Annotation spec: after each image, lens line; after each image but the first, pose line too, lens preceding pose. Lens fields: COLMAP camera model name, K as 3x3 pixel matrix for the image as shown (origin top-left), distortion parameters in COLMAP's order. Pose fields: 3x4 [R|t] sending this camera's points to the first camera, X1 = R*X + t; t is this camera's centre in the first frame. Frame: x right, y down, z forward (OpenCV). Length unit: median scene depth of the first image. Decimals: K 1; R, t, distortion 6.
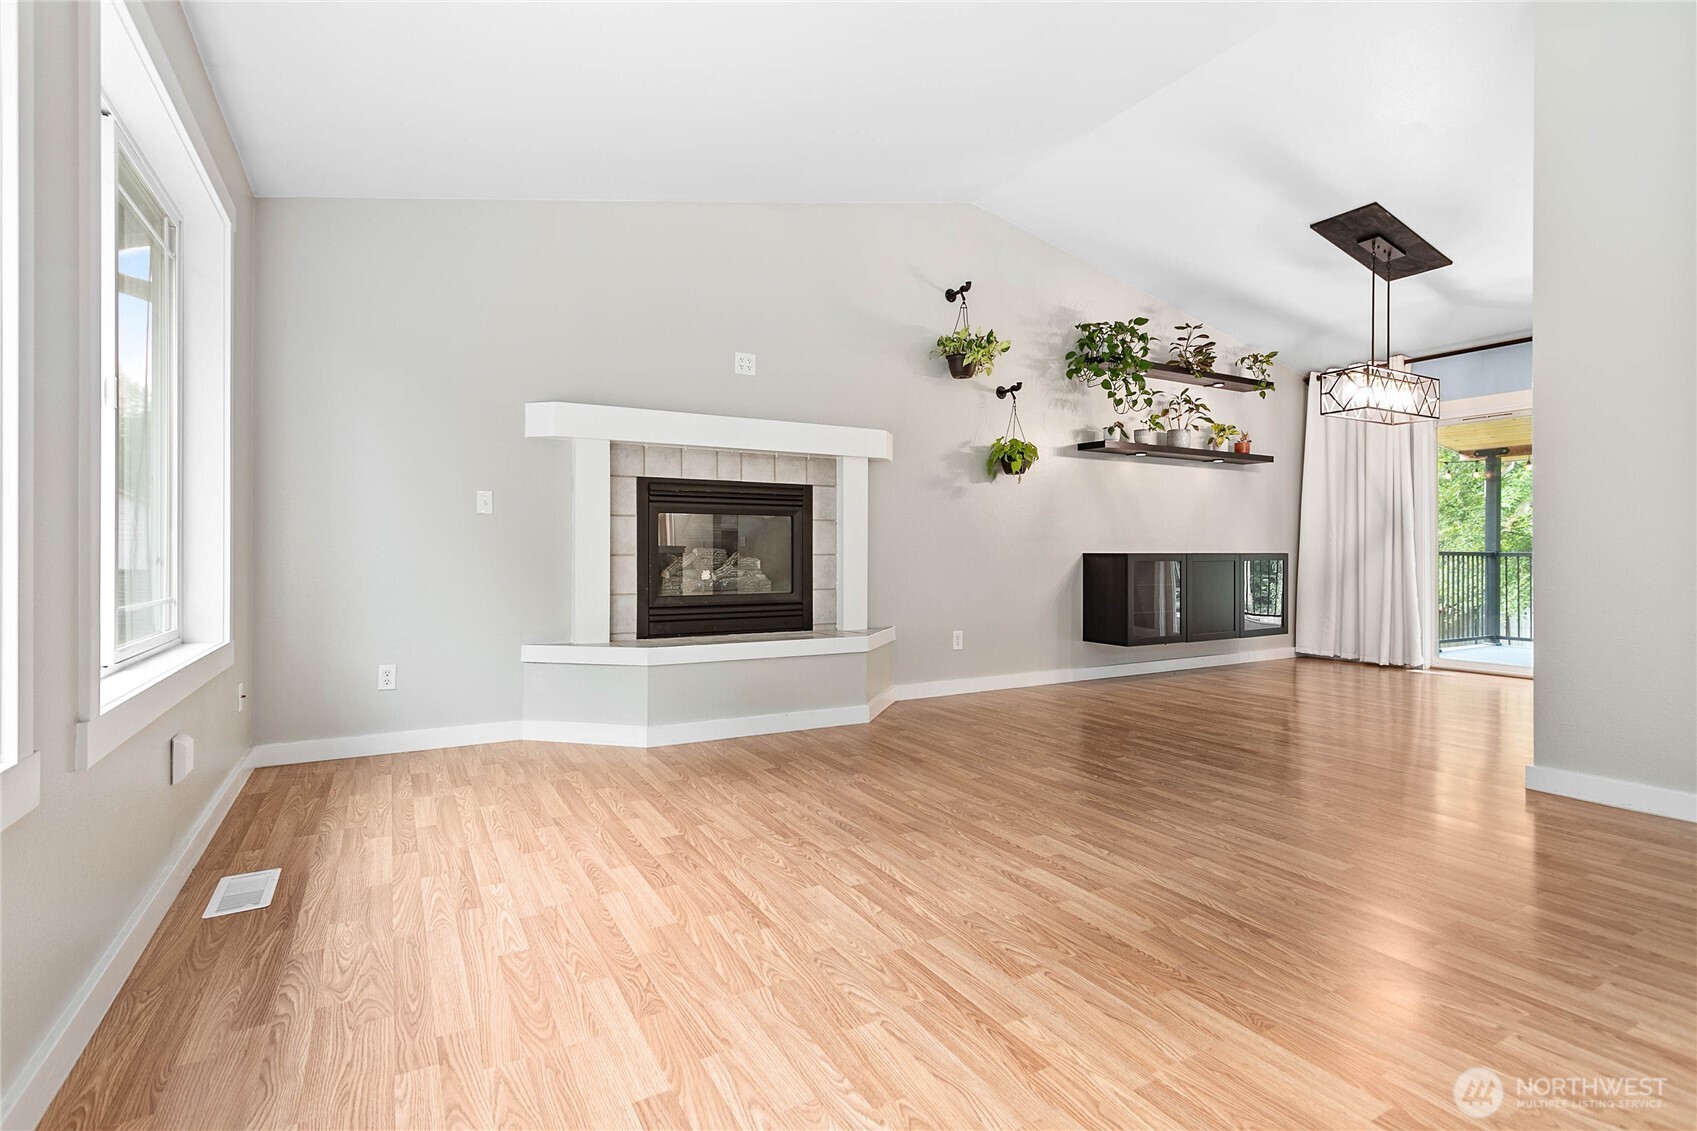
lens RADIAL K [[801.9, 0, 848.5], [0, 801.9, 565.5], [0, 0, 1]] dist [-0.003266, 0.001234]
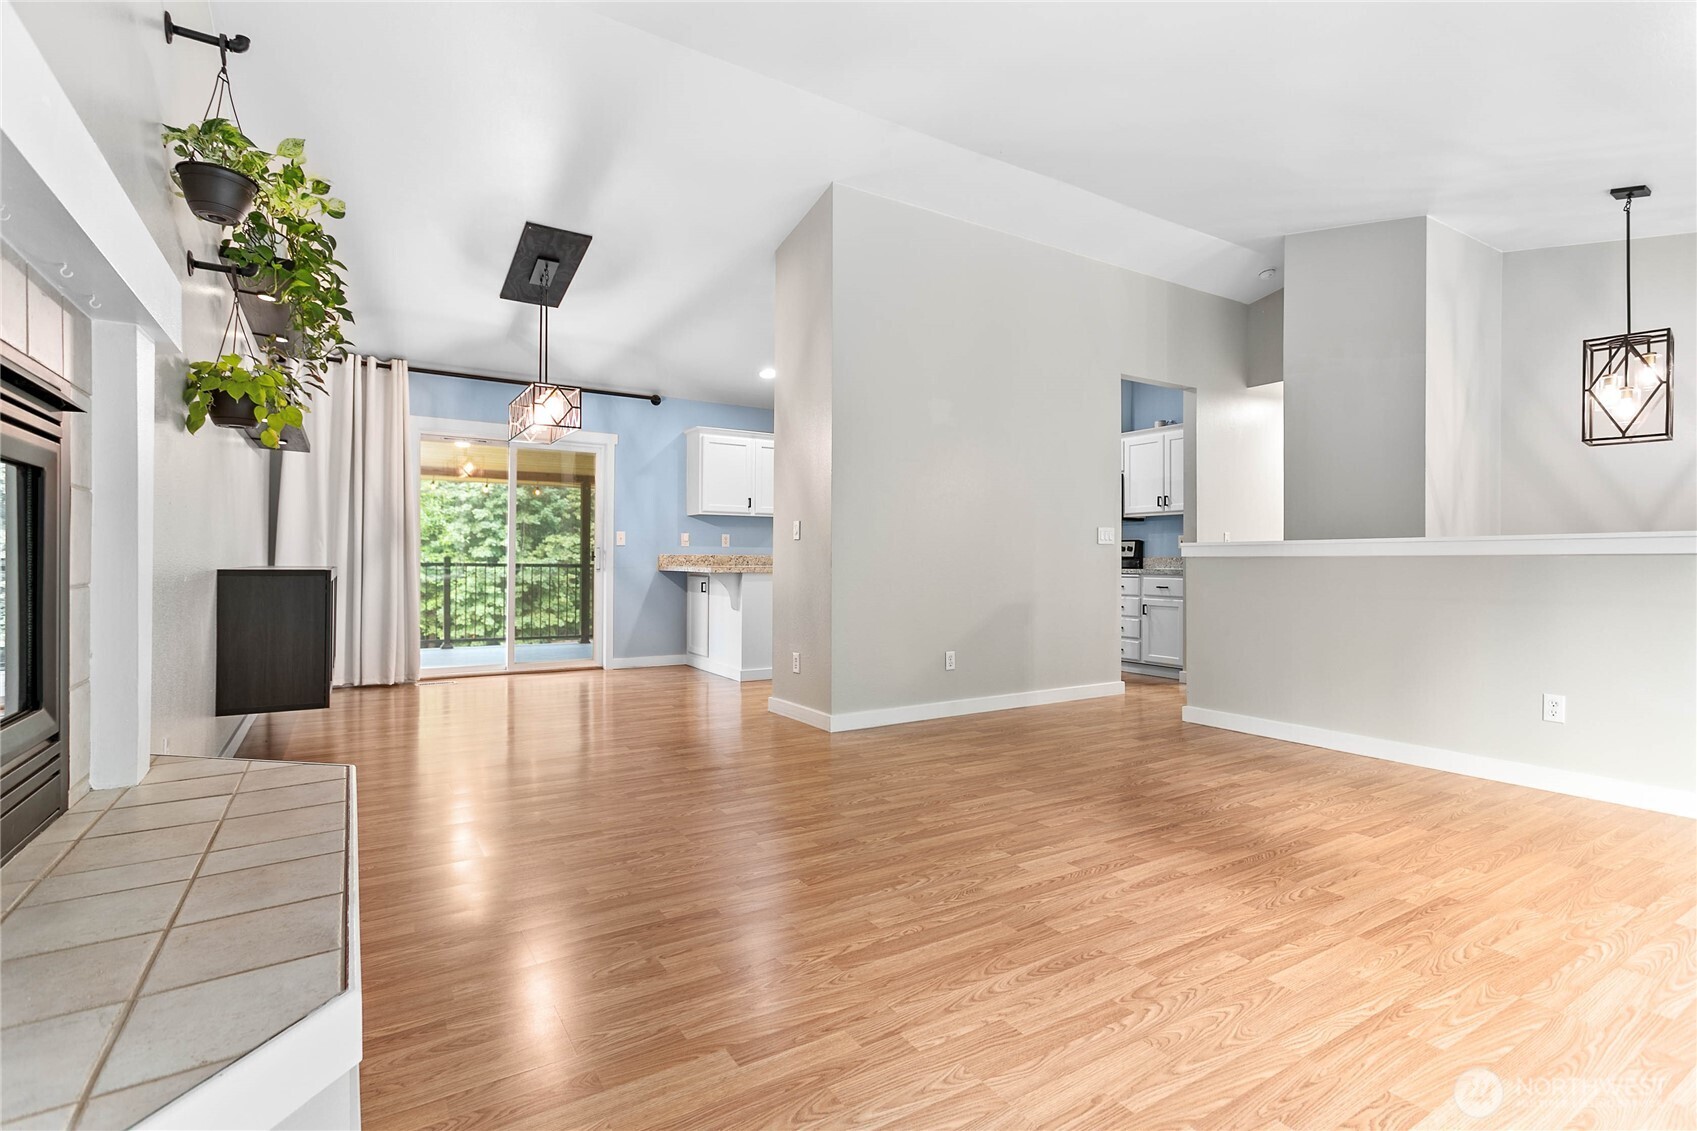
lens RADIAL K [[801.9, 0, 848.5], [0, 801.9, 565.5], [0, 0, 1]] dist [-0.003266, 0.001234]
pose [[-0.036746, -0.003828, 0.999317, -0.773162], [0.013461, 0.999900, 0.004325, -0.036228], [-0.999234, 0.013611, -0.036691, 1.328480]]
